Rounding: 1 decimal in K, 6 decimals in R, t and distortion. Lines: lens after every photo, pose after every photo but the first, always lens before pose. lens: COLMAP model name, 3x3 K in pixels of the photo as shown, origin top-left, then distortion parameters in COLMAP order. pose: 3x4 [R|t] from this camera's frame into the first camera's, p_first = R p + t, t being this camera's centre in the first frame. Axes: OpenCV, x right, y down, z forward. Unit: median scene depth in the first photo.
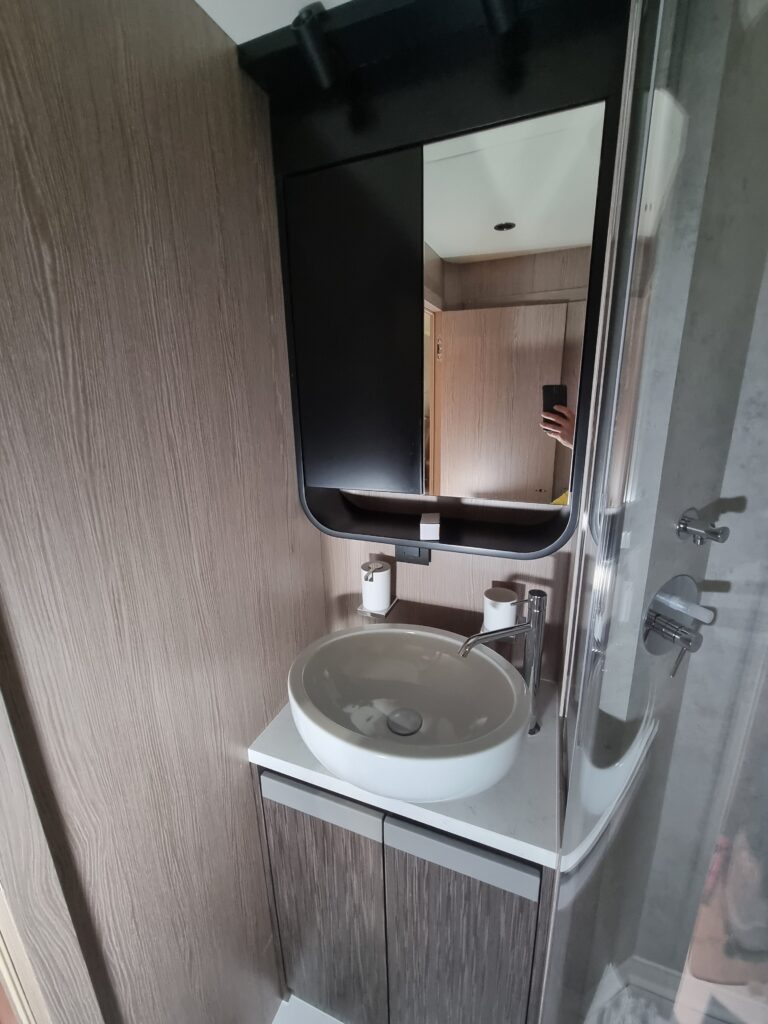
lens RADIAL K [[421.2, 0, 382.2], [0, 421.2, 511.9], [0, 0, 1]] dist [0.004508, 0.000555]
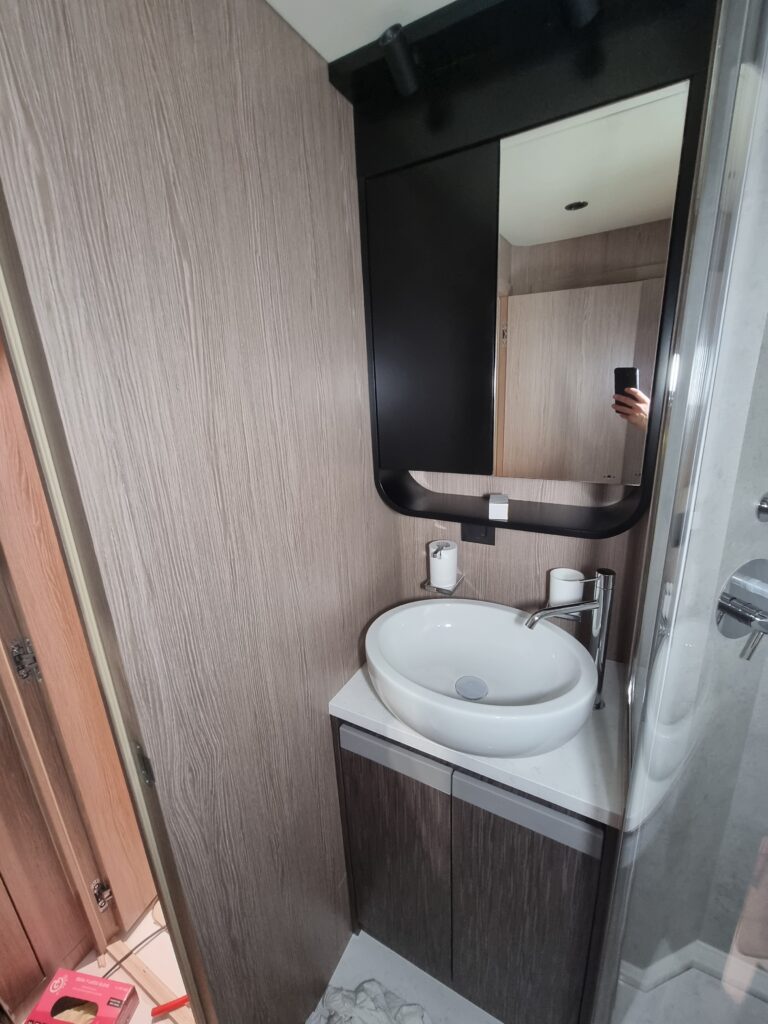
lens RADIAL K [[421.2, 0, 387.6], [0, 421.2, 510.2], [0, 0, 1]] dist [0.004508, 0.000555]
pose [[0.992728, 0.013324, -0.119642, -0.041620], [-0.010766, 0.999700, 0.021999, 0.028337], [0.119900, -0.020551, 0.992573, -0.089769]]
